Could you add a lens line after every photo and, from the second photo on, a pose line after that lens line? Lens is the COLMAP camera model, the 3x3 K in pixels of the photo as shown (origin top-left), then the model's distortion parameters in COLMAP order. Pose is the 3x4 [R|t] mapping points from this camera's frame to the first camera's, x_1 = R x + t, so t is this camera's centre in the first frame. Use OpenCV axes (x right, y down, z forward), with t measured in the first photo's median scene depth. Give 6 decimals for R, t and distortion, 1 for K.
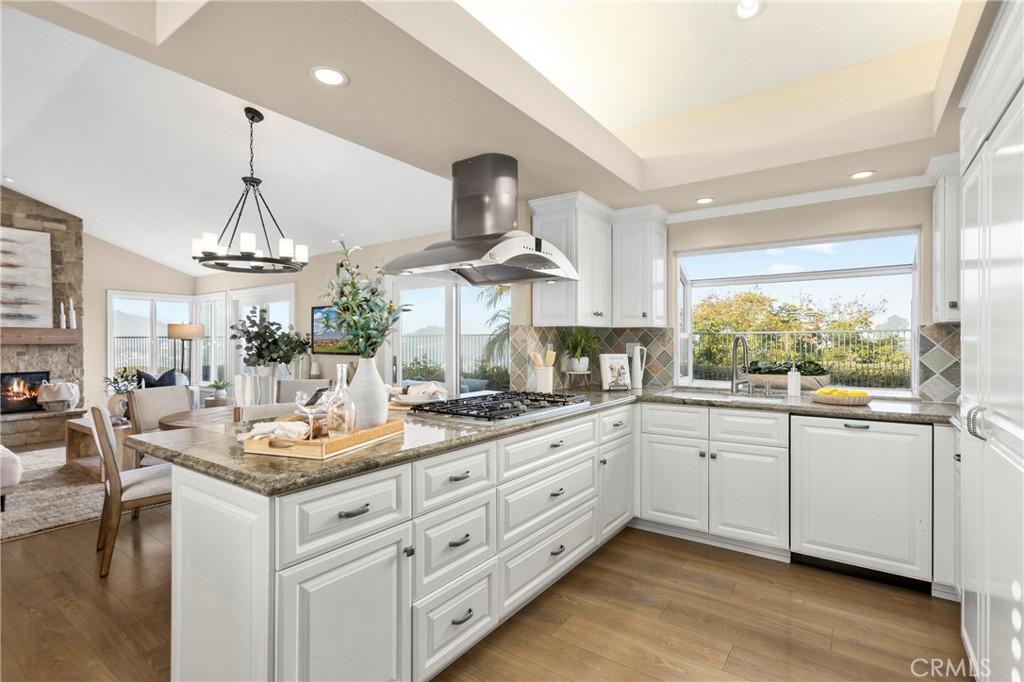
lens RADIAL K [[485.6, 0, 512.0], [0, 485.6, 341.0], [0, 0, 1]] dist [0.000453, 0.000174]
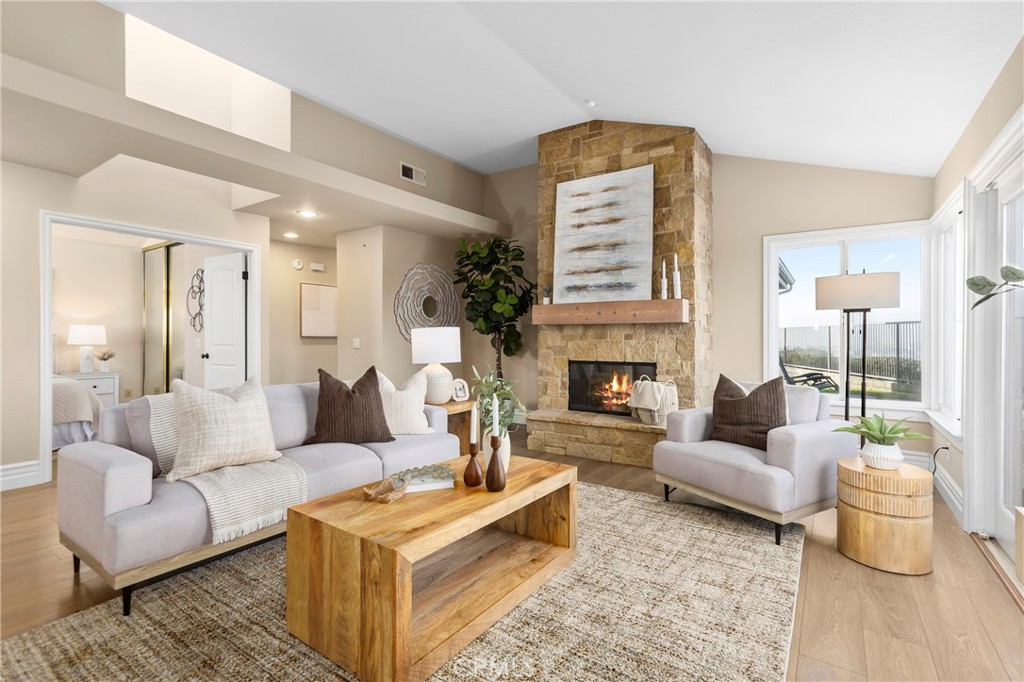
lens RADIAL K [[474.5, 0, 507.4], [0, 474.5, 333.9], [0, 0, 1]] dist [-0.004652, 0.000144]
pose [[0.017791, -0.007082, -0.999817, -0.281297], [-0.000816, 0.999974, -0.007097, 0.026016], [0.999841, 0.000942, 0.017785, 0.781405]]
